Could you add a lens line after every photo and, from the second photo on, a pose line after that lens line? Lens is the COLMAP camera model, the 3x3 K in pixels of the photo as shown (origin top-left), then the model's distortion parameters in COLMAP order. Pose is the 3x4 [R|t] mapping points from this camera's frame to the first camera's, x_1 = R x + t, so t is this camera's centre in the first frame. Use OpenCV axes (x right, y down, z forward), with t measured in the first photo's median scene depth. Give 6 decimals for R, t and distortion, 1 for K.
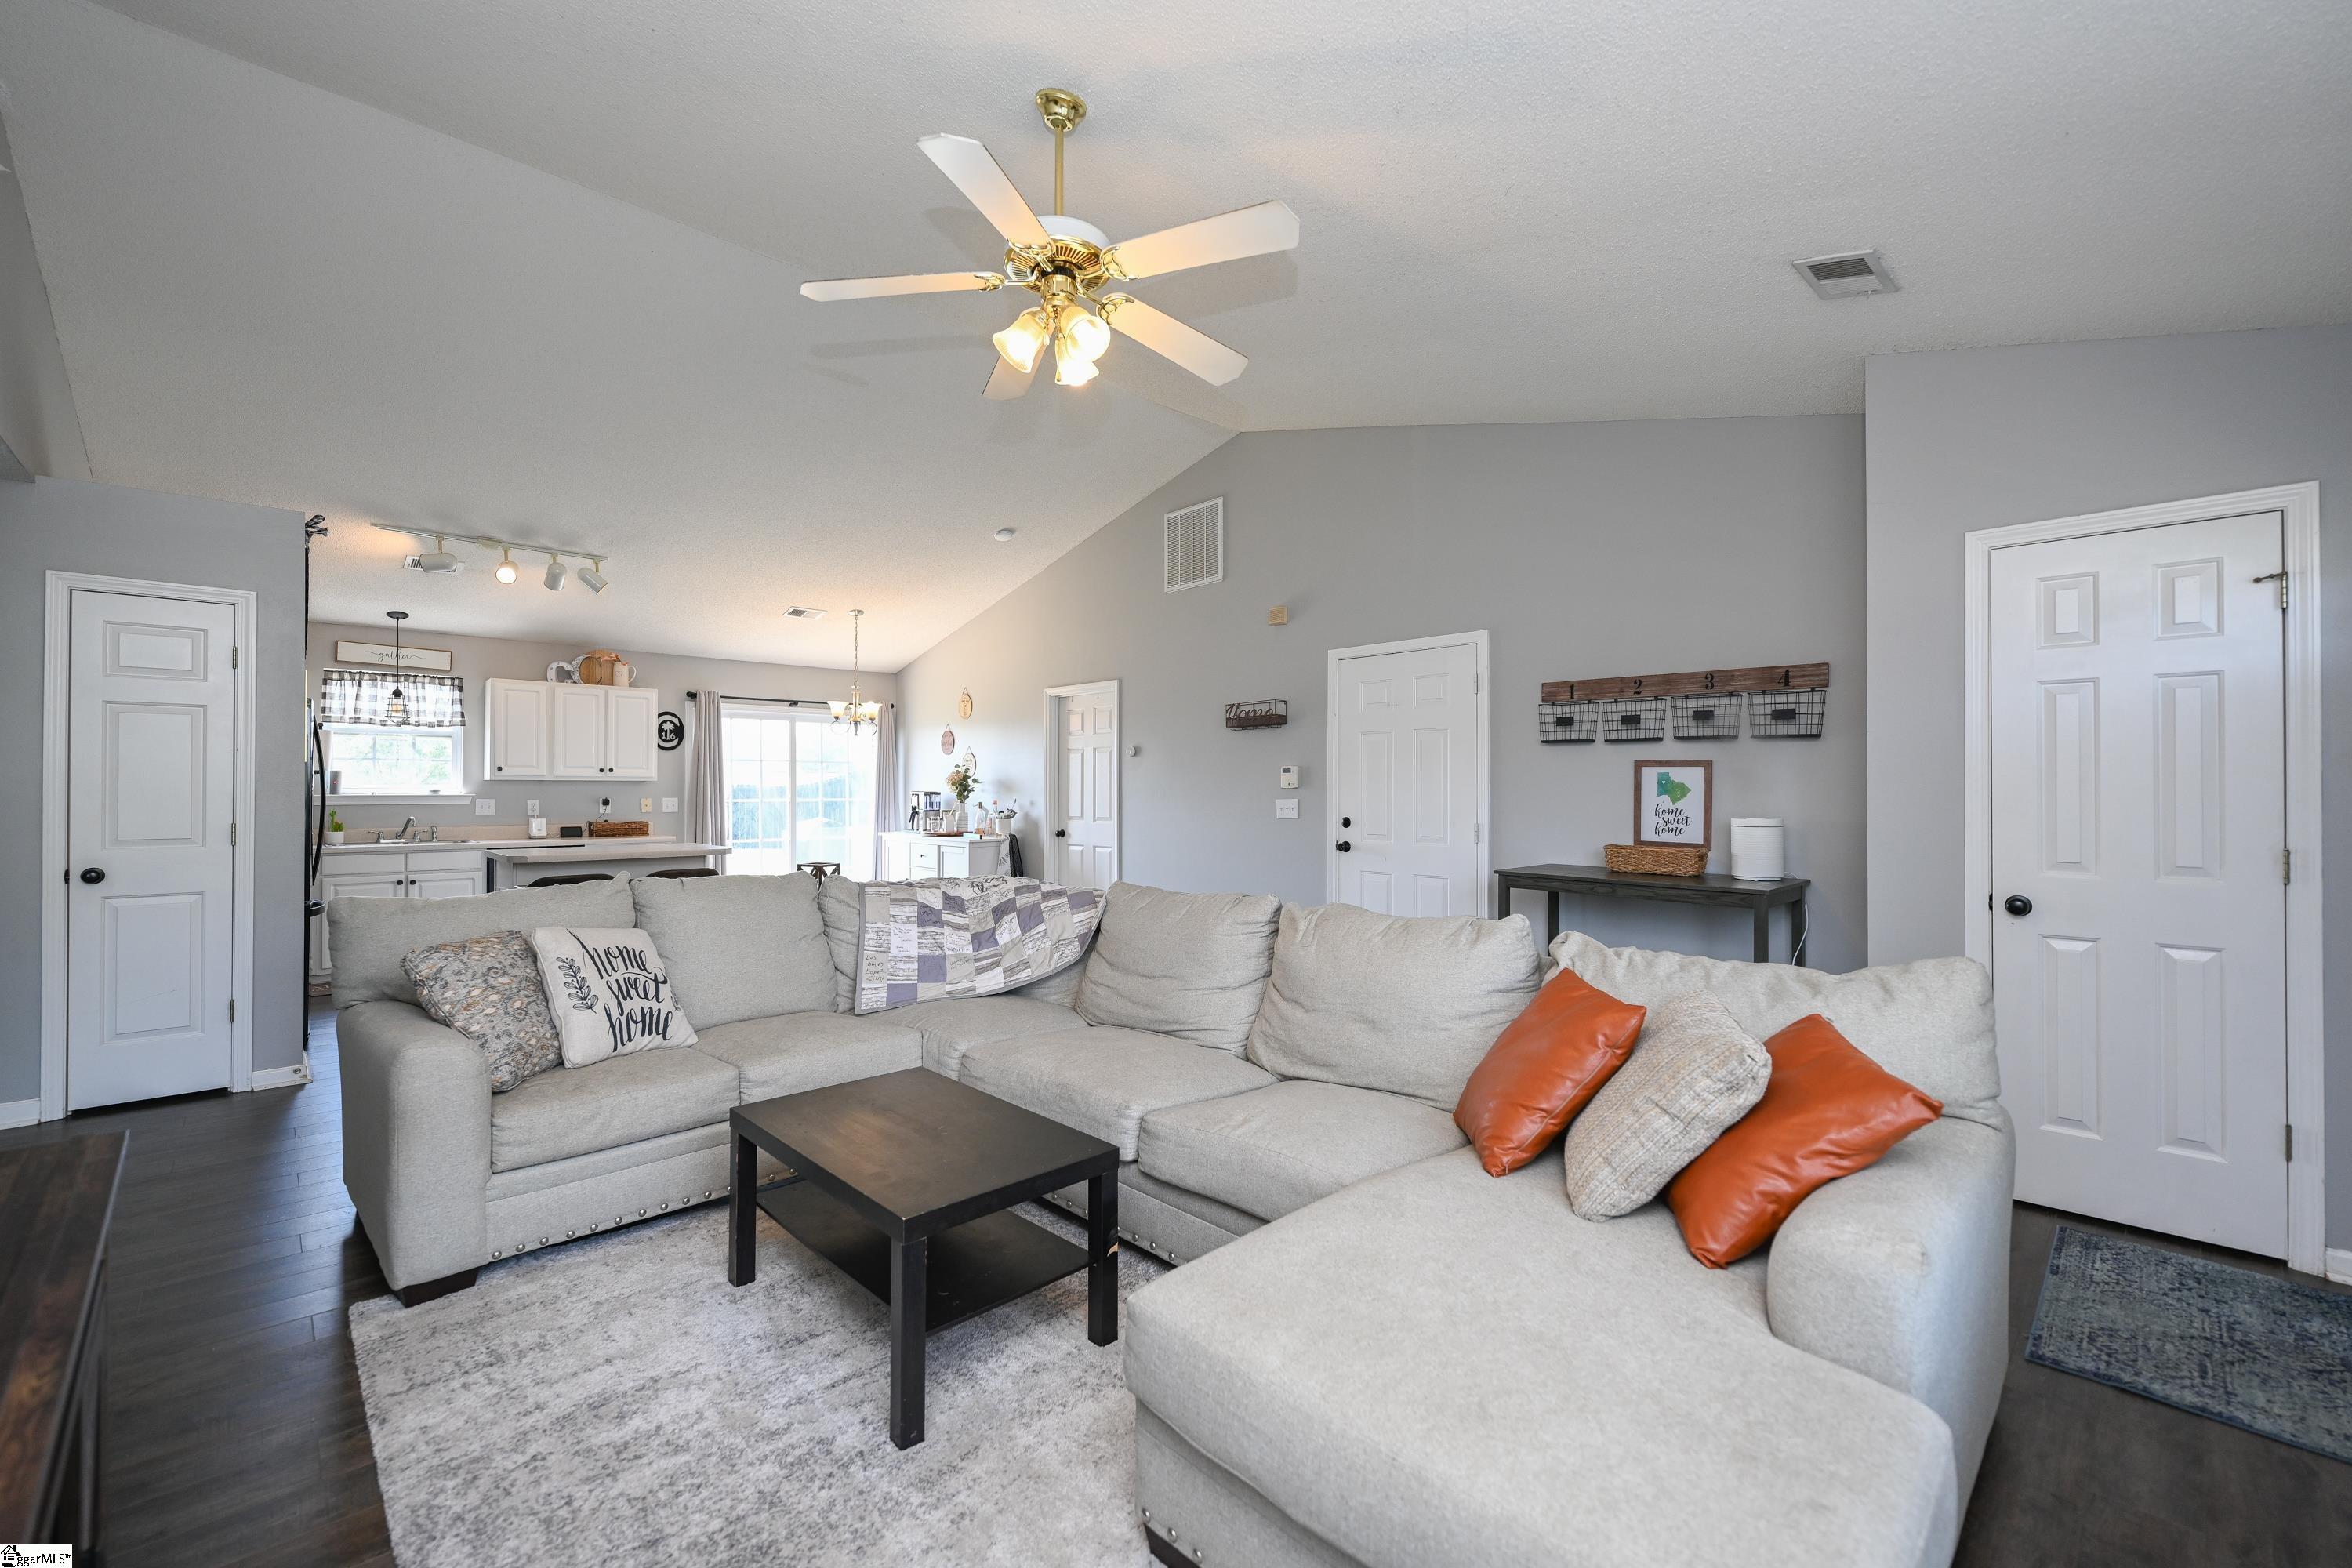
lens RADIAL K [[934.6, 0, 1183.1], [0, 934.6, 787.5], [0, 0, 1]] dist [-0.016277, -0.000038]
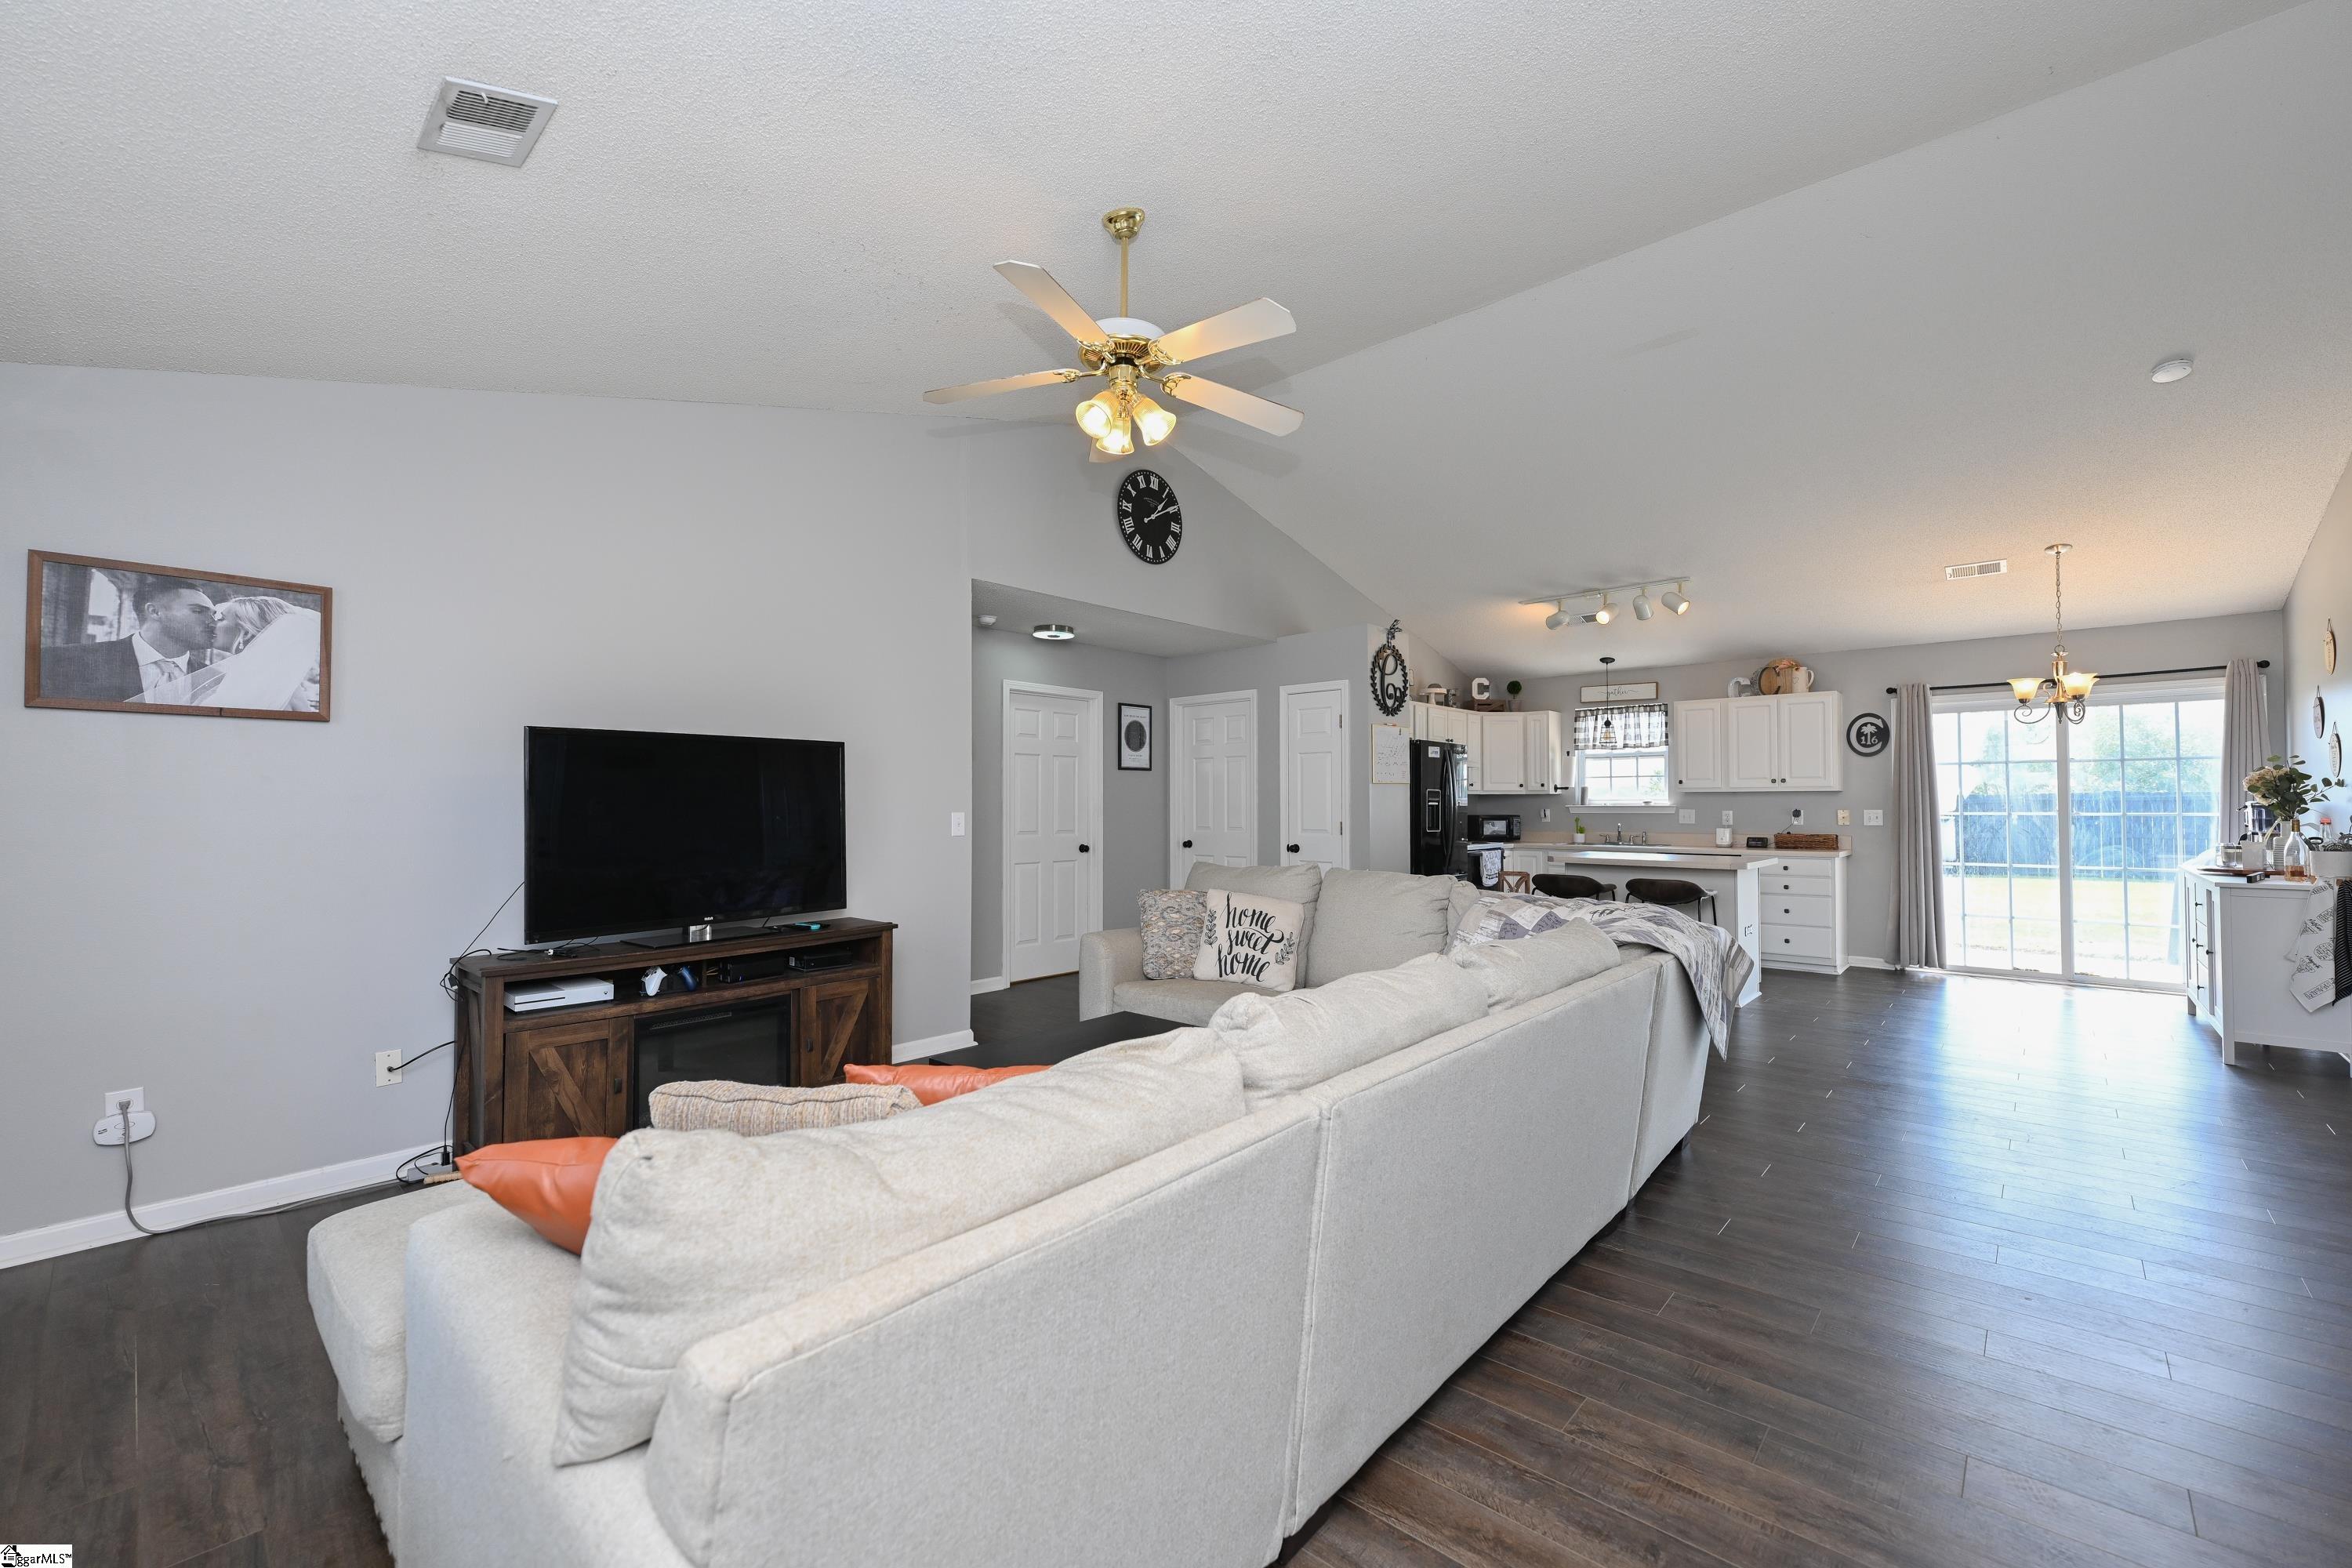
lens RADIAL K [[943.3, 0, 1203.3], [0, 943.3, 790.1], [0, 0, 1]] dist [0.001347, -0.000763]
pose [[0.066035, -0.015270, -0.997700, 0.350411], [0.003724, 0.999880, -0.015057, 0.004213], [0.997810, -0.002722, 0.066084, 0.348687]]
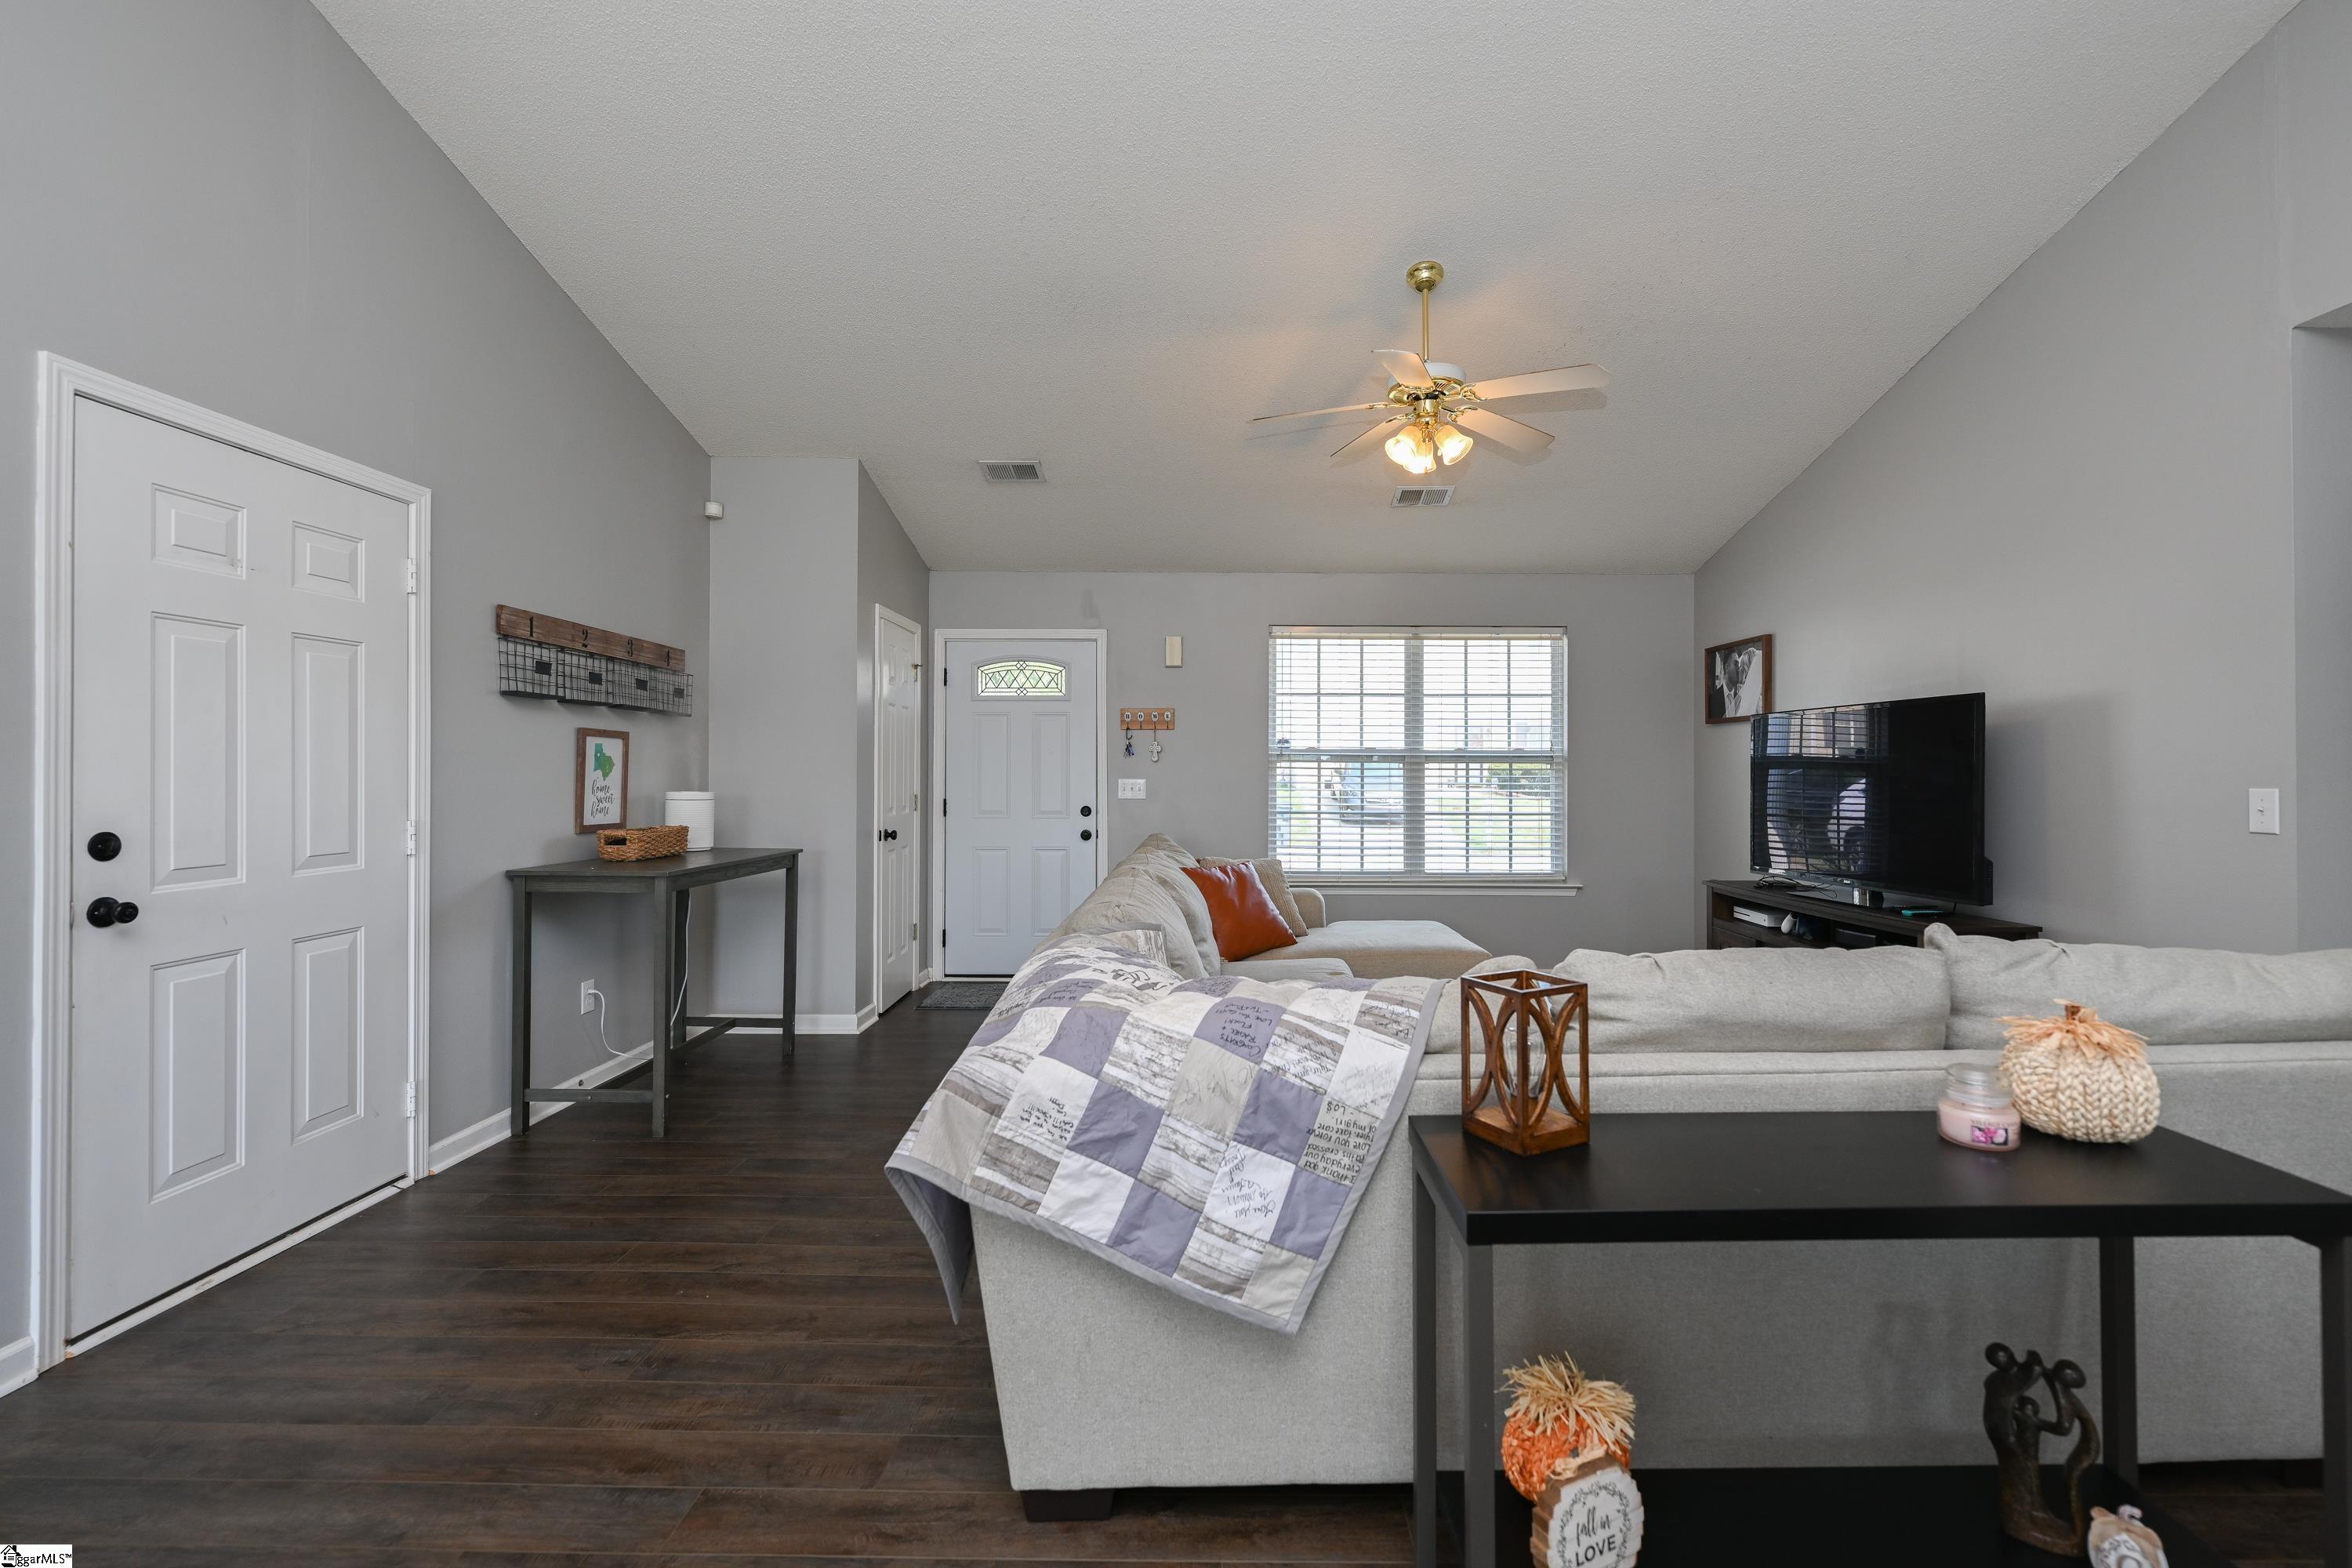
lens RADIAL K [[1004.3, 0, 1205.2], [0, 1004.3, 777.4], [0, 0, 1]] dist [-0.000434, 0.000176]
pose [[-0.704395, -0.007669, 0.709766, -0.325408], [-0.005550, 0.999971, 0.005296, 0.004304], [-0.709786, -0.000208, -0.704417, 0.758881]]
